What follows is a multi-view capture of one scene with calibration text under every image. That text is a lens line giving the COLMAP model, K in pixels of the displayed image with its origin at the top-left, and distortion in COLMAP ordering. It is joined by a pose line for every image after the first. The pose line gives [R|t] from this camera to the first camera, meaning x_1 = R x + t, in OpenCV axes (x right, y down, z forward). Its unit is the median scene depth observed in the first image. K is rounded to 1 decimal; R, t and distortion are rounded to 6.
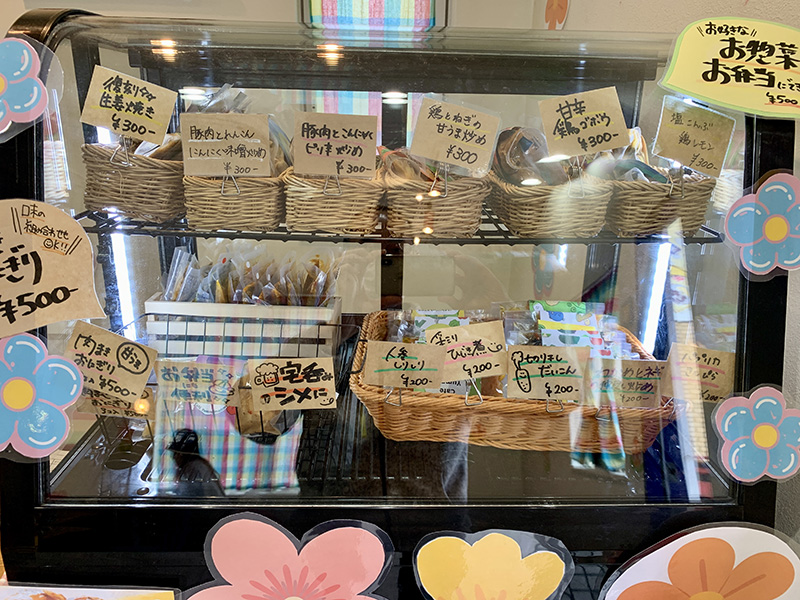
lens RADIAL K [[637.1, 0, 400.0], [0, 637.1, 300.0], [0, 0, 1]] dist [0.047514, -0.091124]
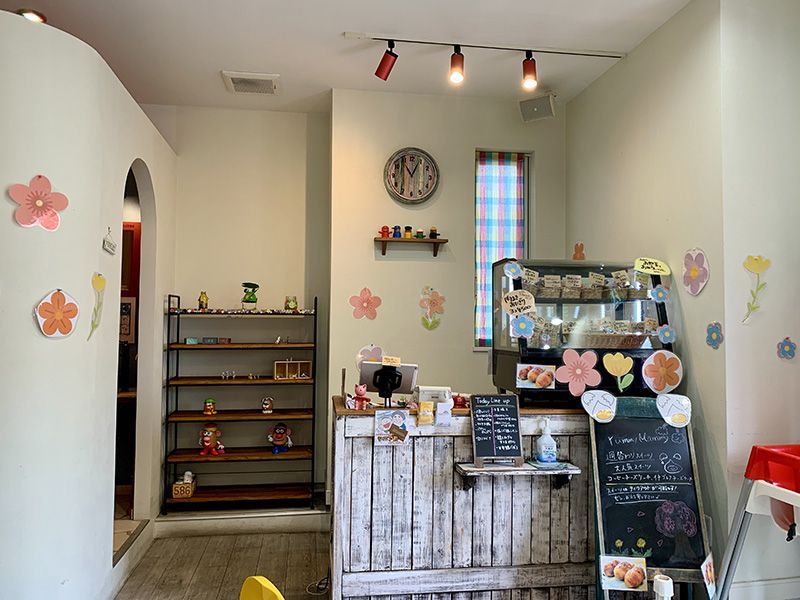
lens RADIAL K [[637.1, 0, 400.0], [0, 637.1, 300.0], [0, 0, 1]] dist [0.047514, -0.091124]
pose [[0.993379, -0.008893, 0.114539, -2.079633], [0.051234, 0.926657, -0.372399, 1.734163], [-0.102827, 0.375802, 0.920978, -3.506127]]
